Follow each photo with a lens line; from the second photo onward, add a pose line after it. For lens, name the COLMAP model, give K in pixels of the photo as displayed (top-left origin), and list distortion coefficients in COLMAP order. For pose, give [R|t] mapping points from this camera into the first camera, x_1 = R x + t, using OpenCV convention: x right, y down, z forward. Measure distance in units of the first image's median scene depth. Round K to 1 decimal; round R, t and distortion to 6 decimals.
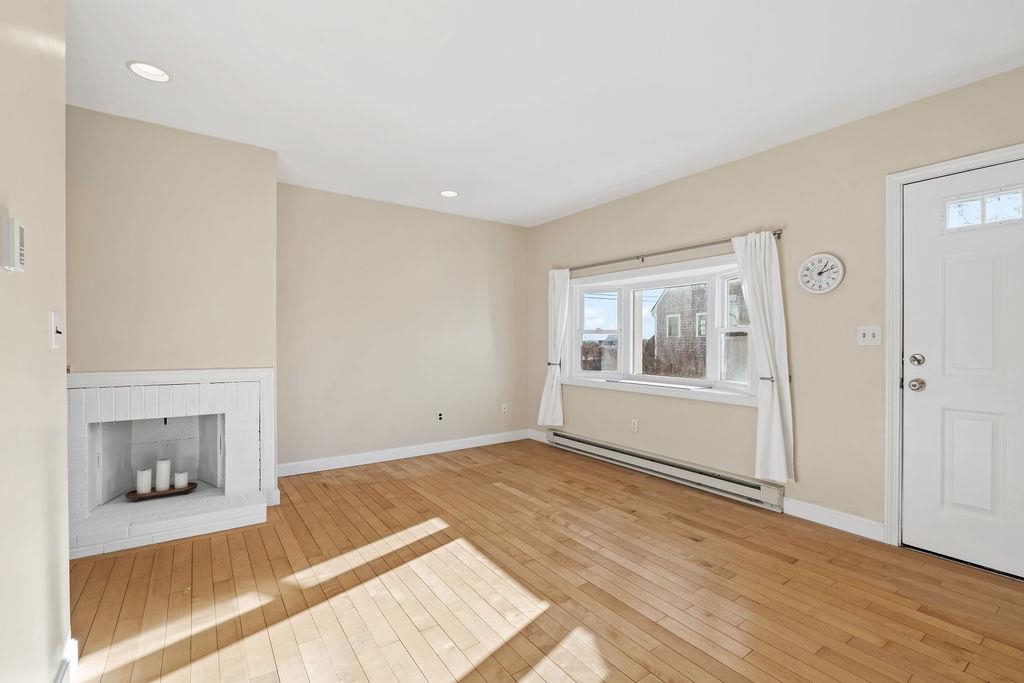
lens RADIAL K [[445.9, 0, 512.0], [0, 445.9, 341.5], [0, 0, 1]] dist [-0.012680, -0.000202]
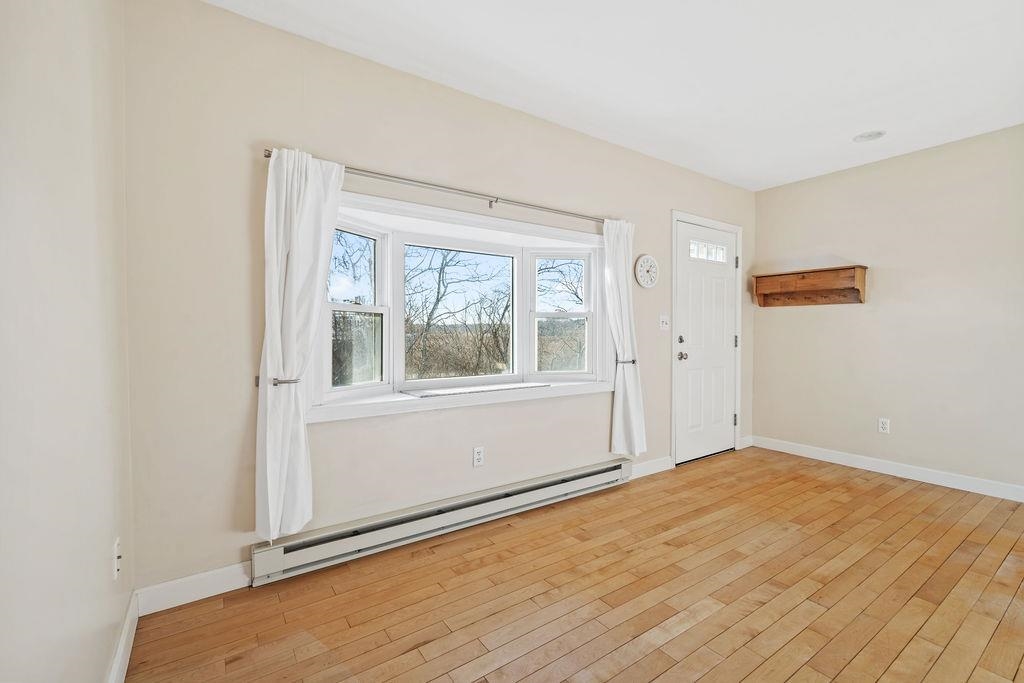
lens RADIAL K [[445.9, 0, 512.0], [0, 445.9, 341.5], [0, 0, 1]] dist [-0.012680, -0.000202]
pose [[0.015016, -0.023592, 0.999609, -0.482050], [0.003297, 0.999717, 0.023545, 0.007794], [-0.999882, 0.002942, 0.015089, 1.220749]]
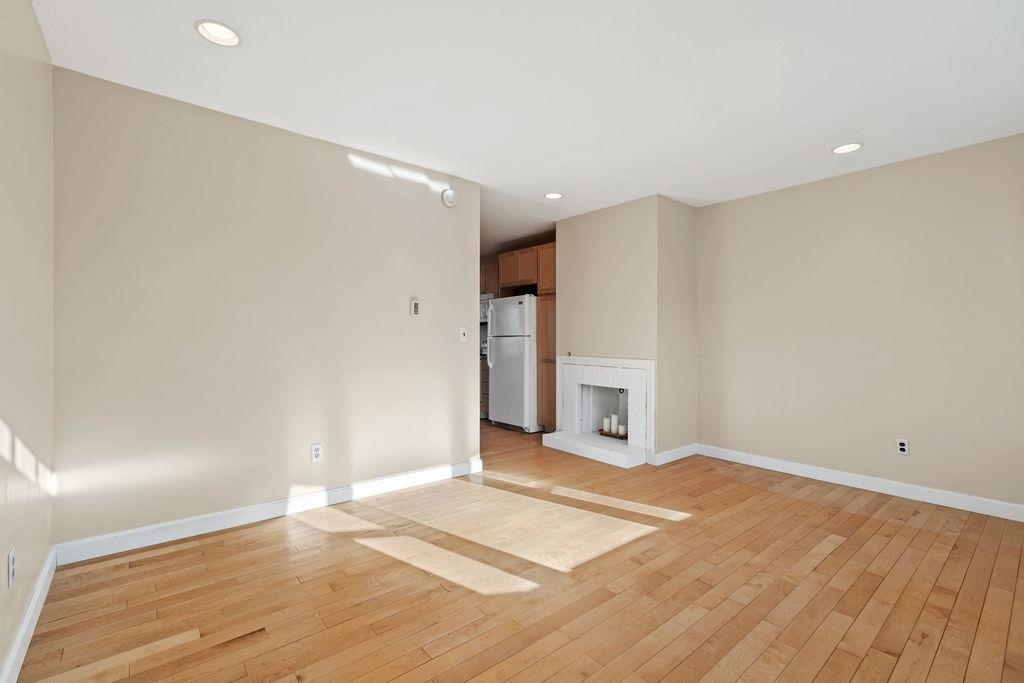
lens RADIAL K [[445.9, 0, 512.0], [0, 445.9, 341.5], [0, 0, 1]] dist [-0.012680, -0.000202]
pose [[0.075501, 0.001525, -0.997145, 0.742641], [-0.008617, 0.999962, 0.000877, 0.007219], [0.997108, 0.008526, 0.075511, 0.482702]]
